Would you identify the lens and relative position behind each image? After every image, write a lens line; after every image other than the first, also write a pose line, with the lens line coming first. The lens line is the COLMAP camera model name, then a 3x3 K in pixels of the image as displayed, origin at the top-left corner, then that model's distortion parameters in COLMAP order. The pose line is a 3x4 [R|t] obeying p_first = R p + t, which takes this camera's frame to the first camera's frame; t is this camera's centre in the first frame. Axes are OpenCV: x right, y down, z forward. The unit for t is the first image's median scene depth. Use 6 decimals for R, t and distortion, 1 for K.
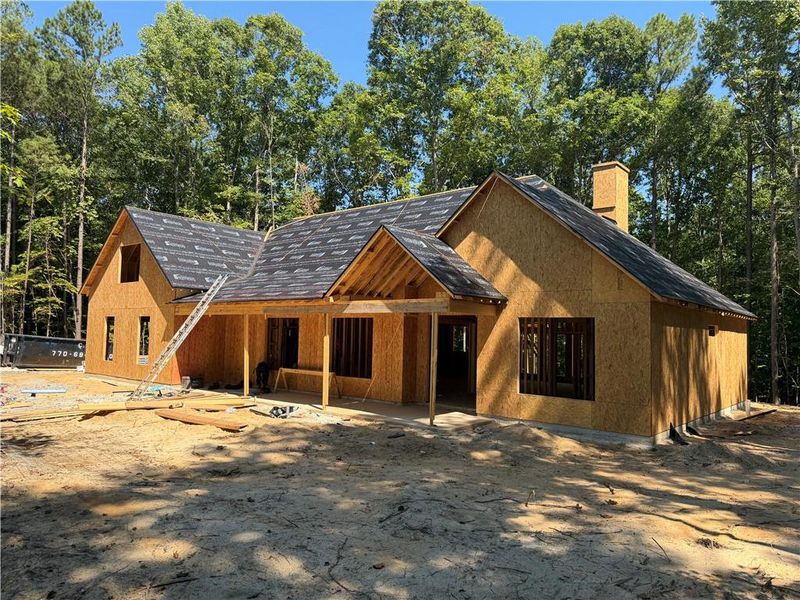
lens RADIAL K [[558.2, 0, 385.8], [0, 558.2, 304.8], [0, 0, 1]] dist [0.065405, -0.081698]
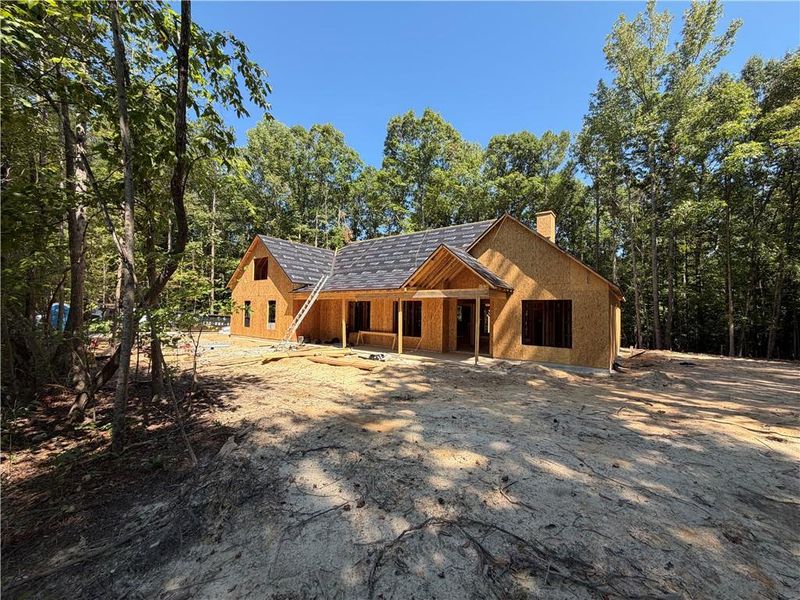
lens RADIAL K [[318.8, 0, 400.0], [0, 318.8, 300.0], [0, 0, 1]] dist [0.000066, 0.000208]
pose [[0.997925, -0.002827, 0.064325, -0.141222], [0.001755, 0.999859, 0.016707, 0.004744], [-0.064363, -0.016560, 0.997789, 0.050314]]
